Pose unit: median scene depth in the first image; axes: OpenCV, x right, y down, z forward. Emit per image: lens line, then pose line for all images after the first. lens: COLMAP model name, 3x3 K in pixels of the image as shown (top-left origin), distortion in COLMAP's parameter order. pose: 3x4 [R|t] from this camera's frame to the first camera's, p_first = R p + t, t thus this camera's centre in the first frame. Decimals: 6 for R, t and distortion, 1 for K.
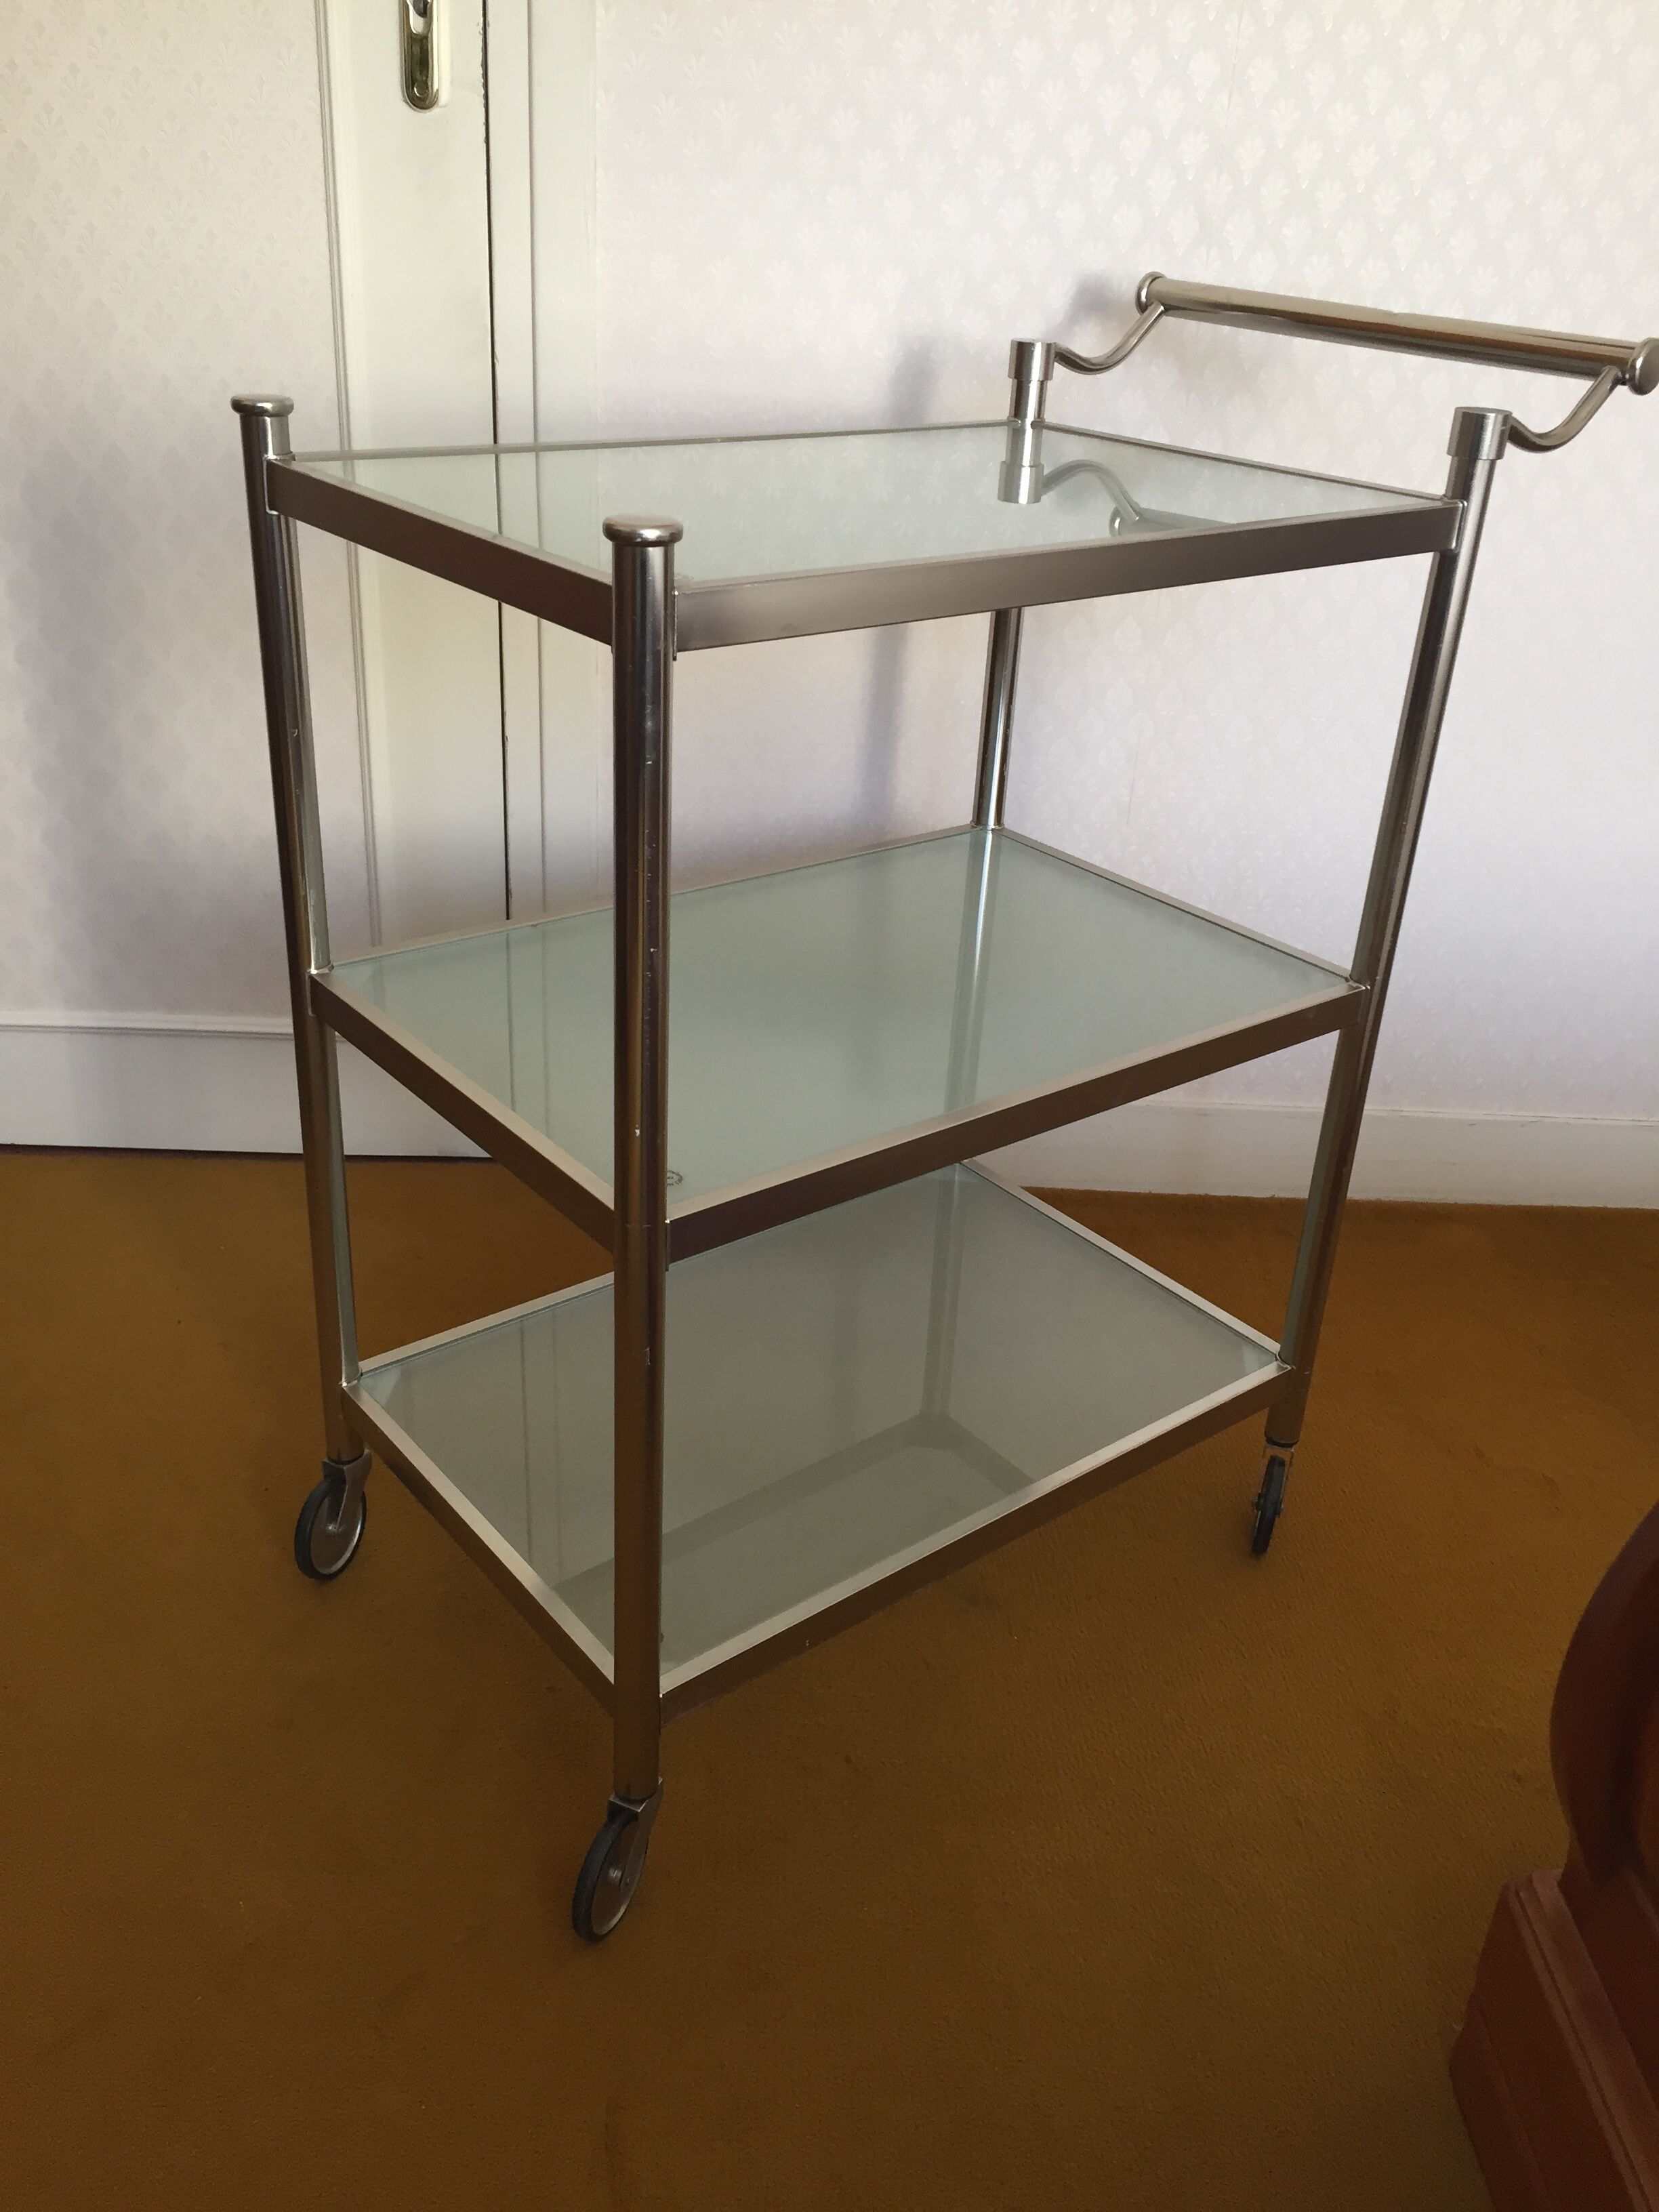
lens RADIAL K [[1856.7, 0, 829.5], [0, 1856.7, 1106.0], [0, 0, 1]] dist [0.003174, -0.000406]
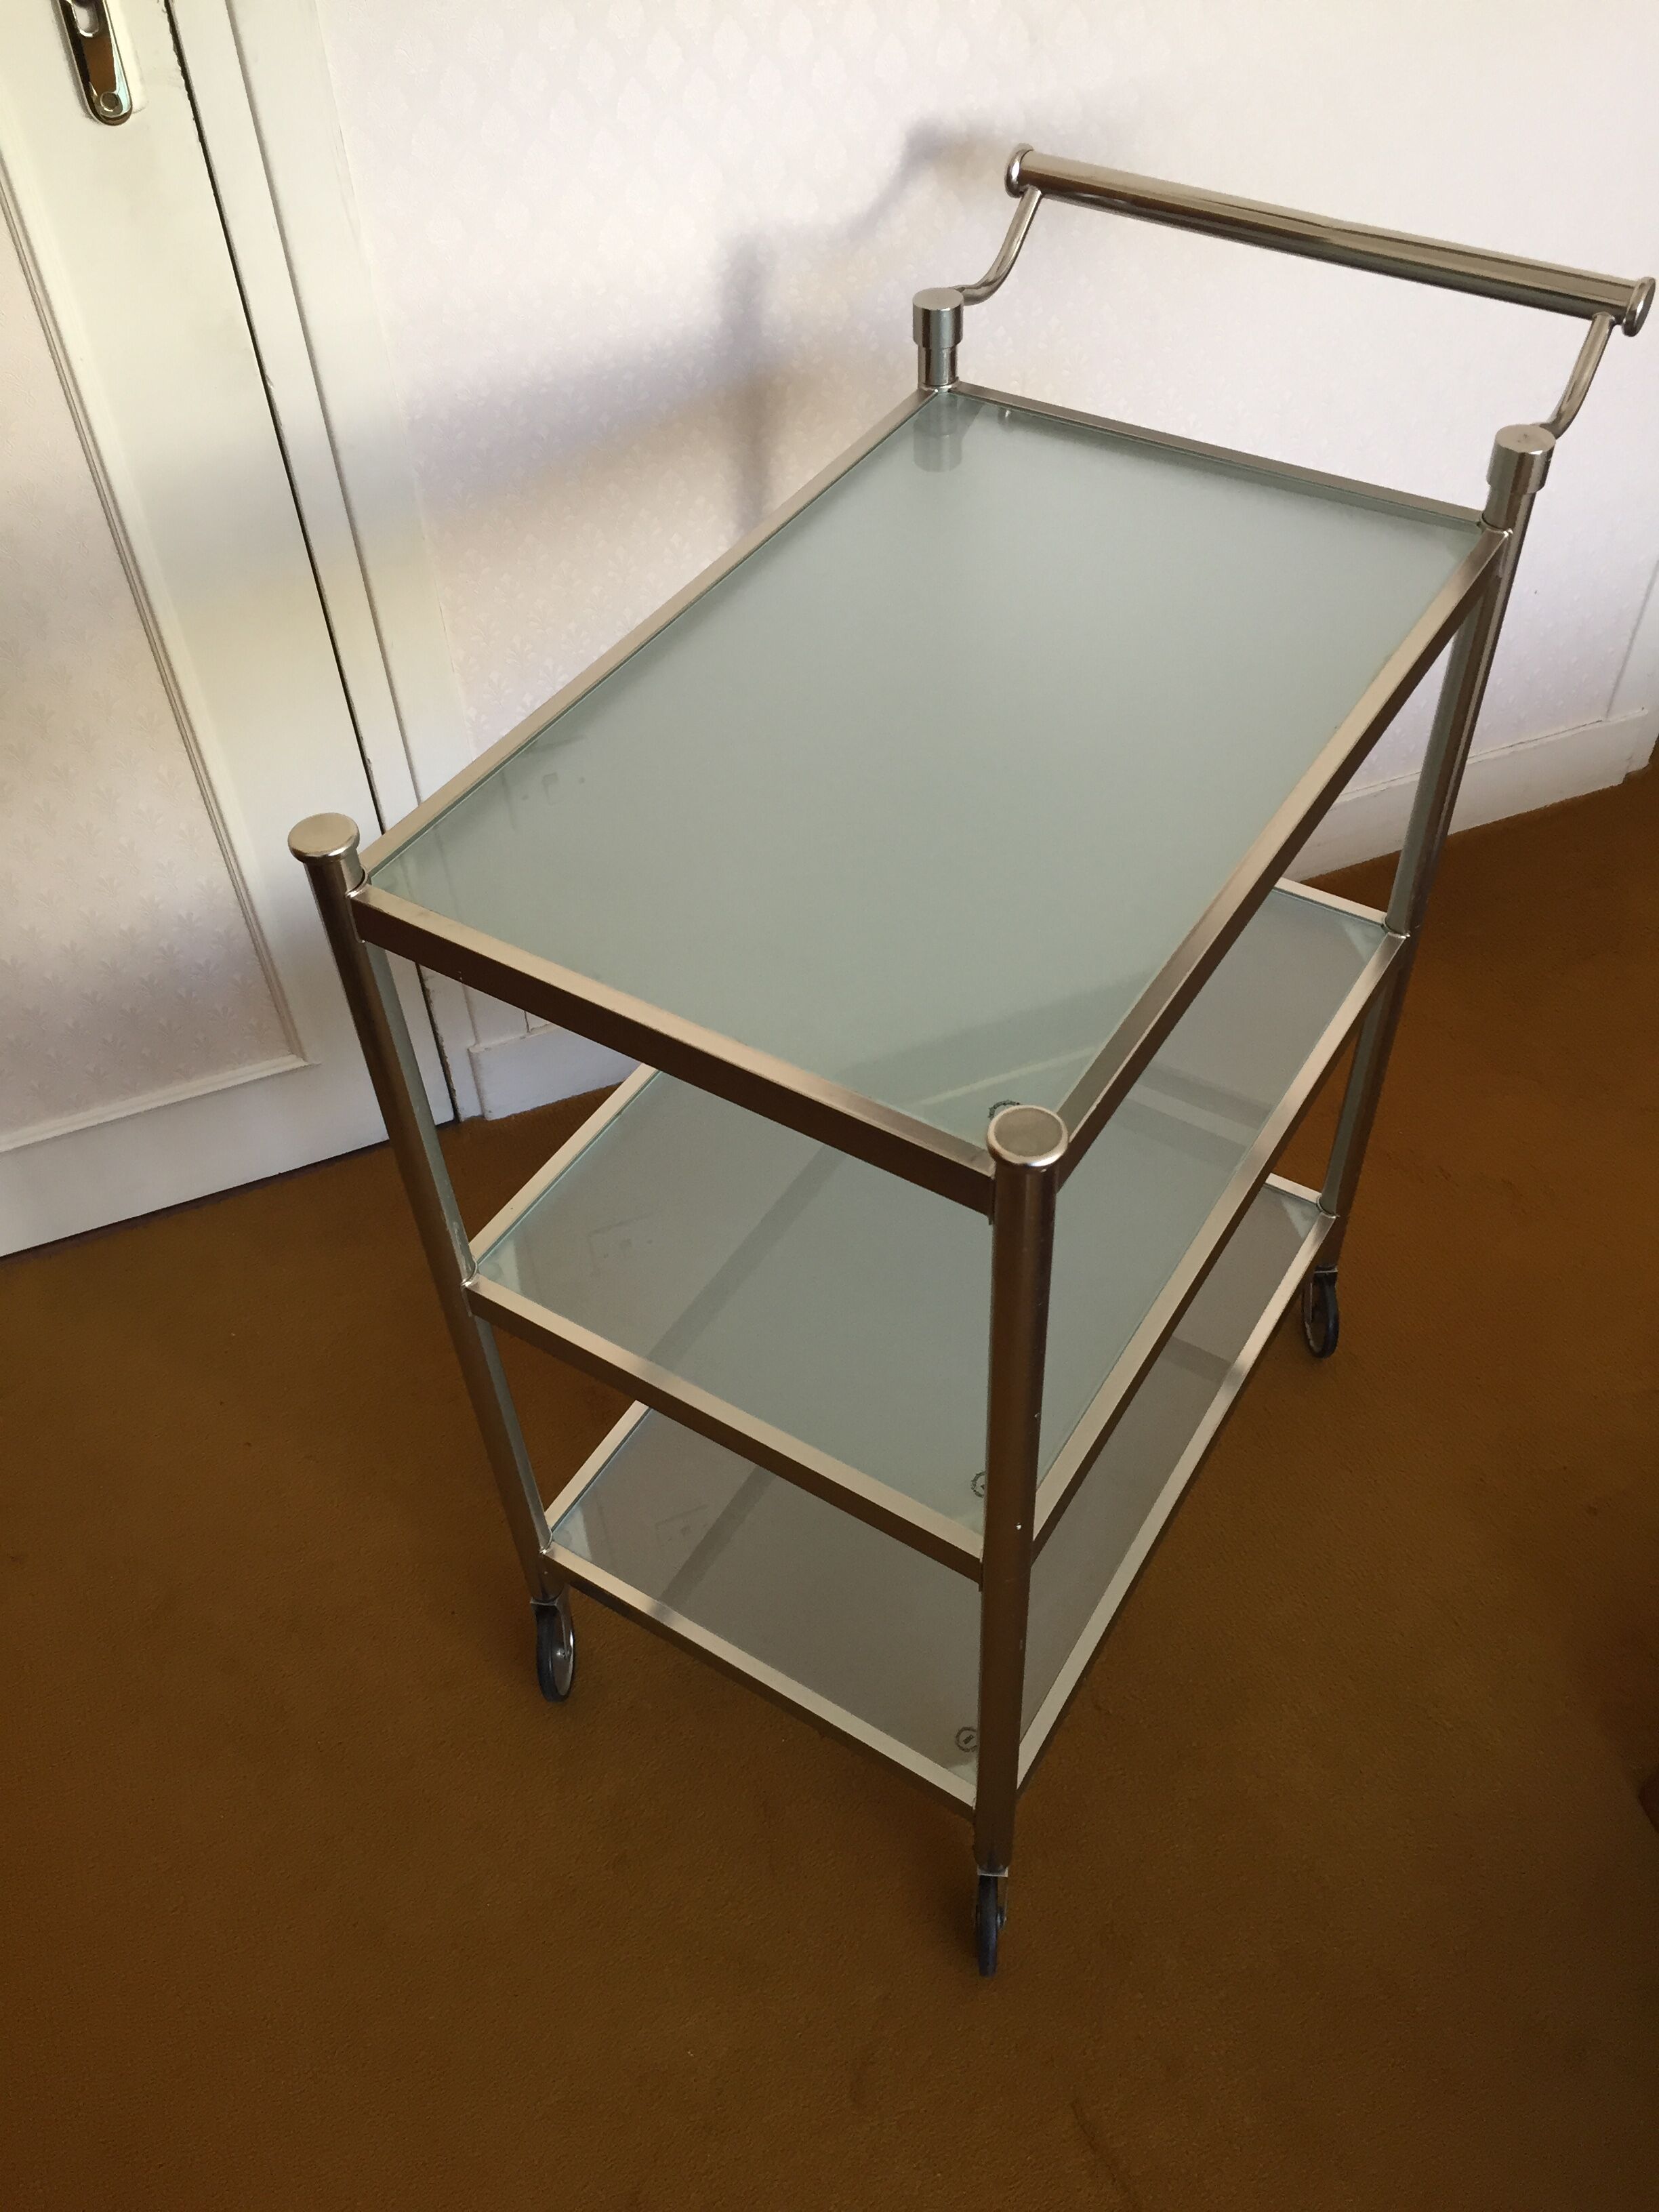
lens RADIAL K [[1852.0, 0, 829.5], [0, 1852.0, 1106.0], [0, 0, 1]] dist [0.004601, 0.001805]
pose [[0.938235, -0.303959, 0.165299, -0.192617], [0.227635, 0.902063, 0.366695, -0.384288], [-0.260570, -0.306418, 0.915539, 0.088135]]
